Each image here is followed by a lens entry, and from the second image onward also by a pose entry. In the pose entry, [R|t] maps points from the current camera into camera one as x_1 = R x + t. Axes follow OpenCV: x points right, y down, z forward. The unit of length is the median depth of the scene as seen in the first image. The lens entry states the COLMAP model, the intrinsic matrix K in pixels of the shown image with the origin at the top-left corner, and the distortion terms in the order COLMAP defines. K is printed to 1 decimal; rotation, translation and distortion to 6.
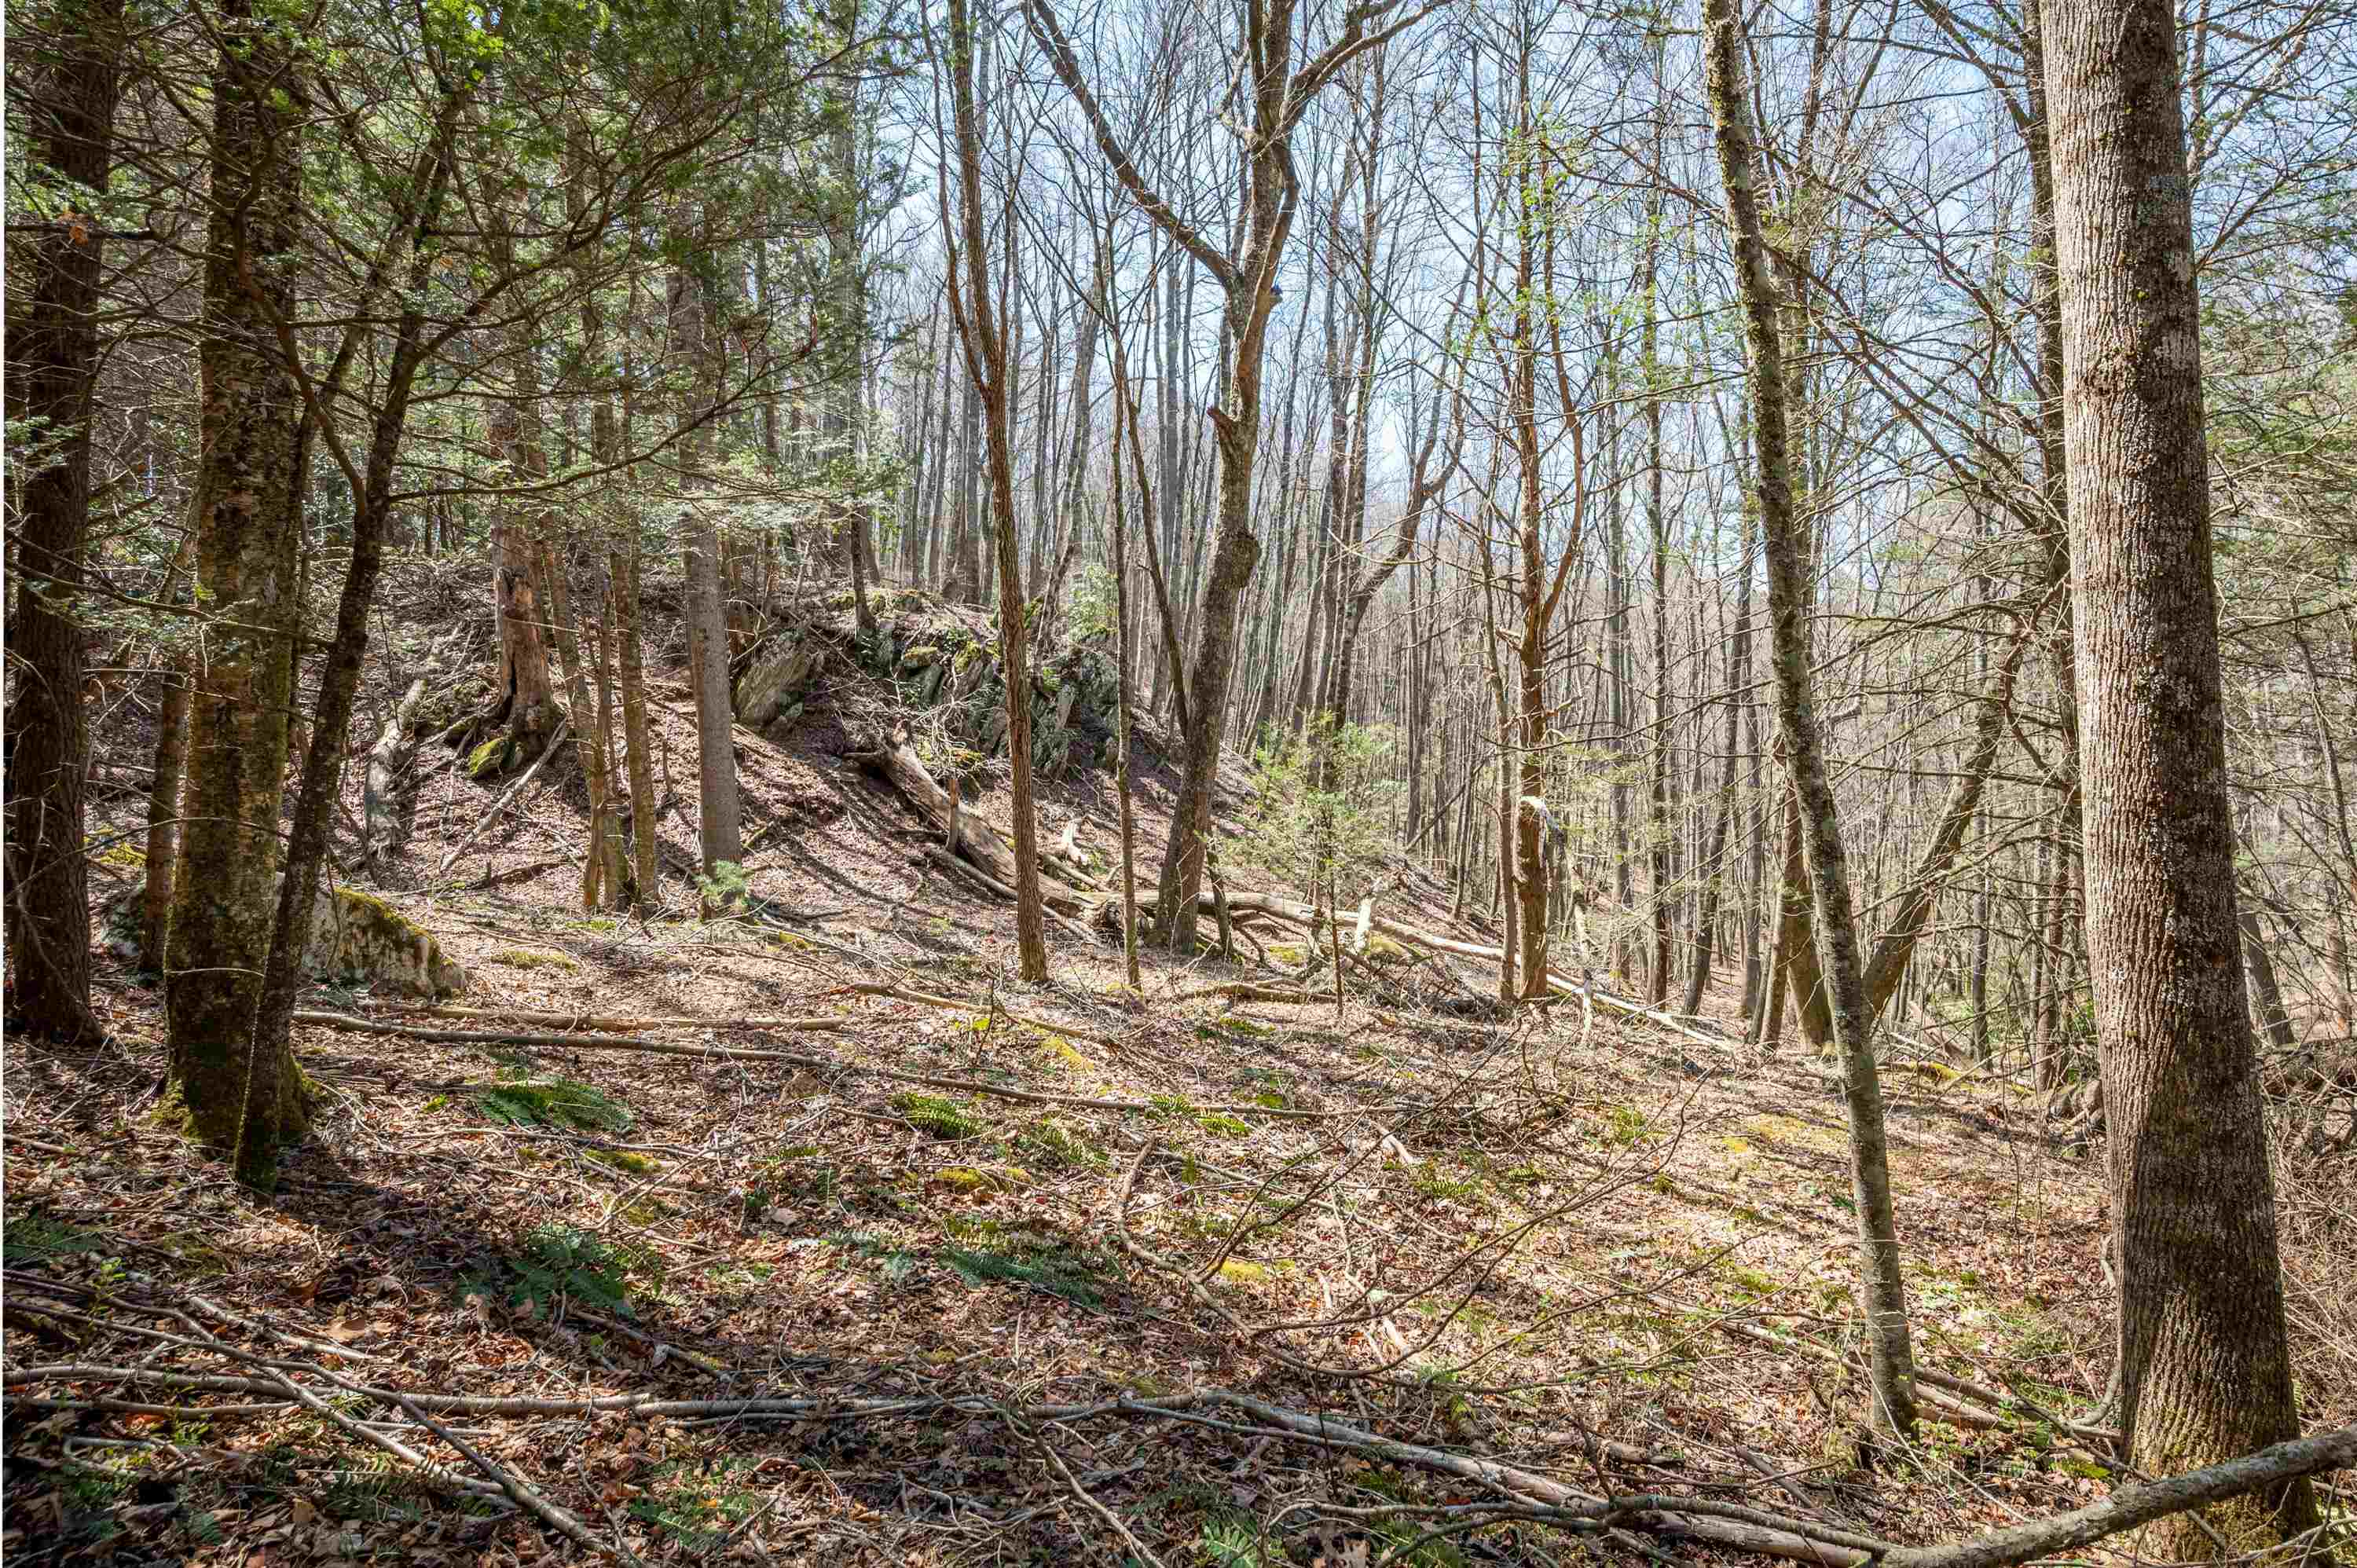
lens RADIAL K [[1133.6, 0, 1269.0], [0, 1133.6, 816.0], [0, 0, 1]] dist [-0.015017, -0.000086]
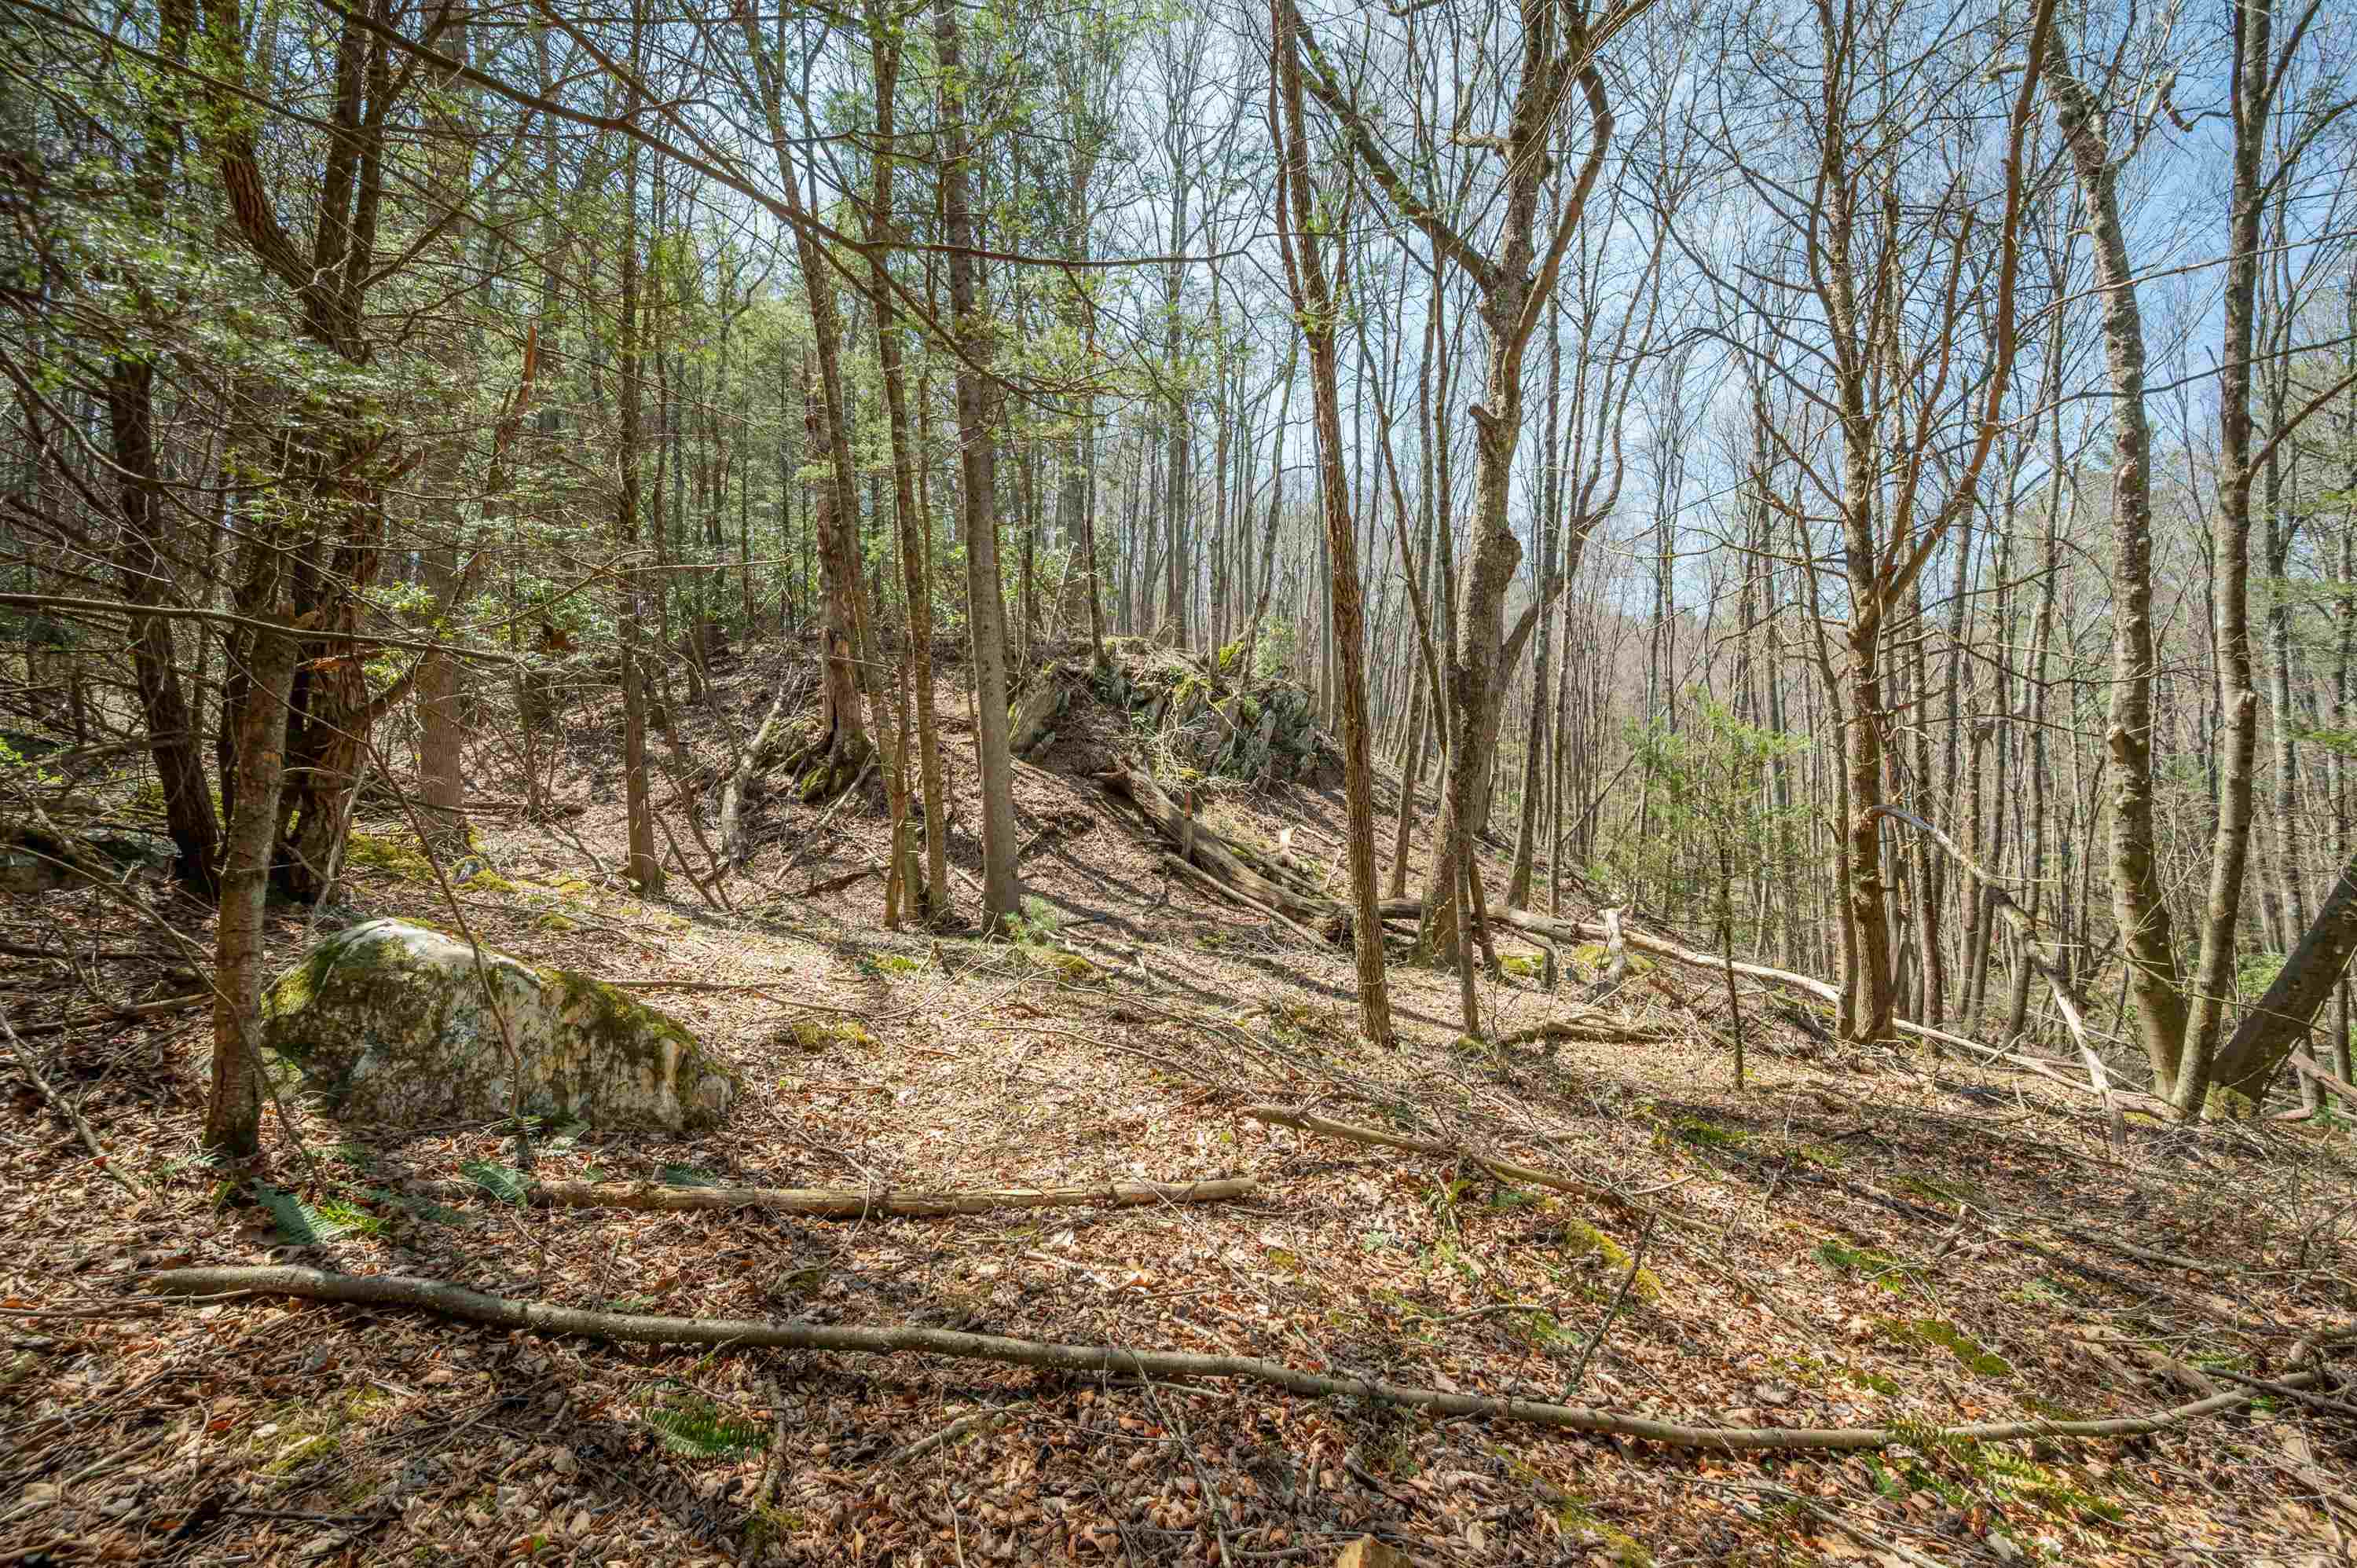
lens RADIAL K [[926.0, 0, 1178.5], [0, 926.0, 784.0], [0, 0, 1]] dist [0.001575, 0.000054]
pose [[0.970710, -0.018000, -0.239578, -0.068074], [0.008192, 0.999089, -0.041872, -0.004906], [0.240113, 0.038683, 0.969974, 0.113521]]
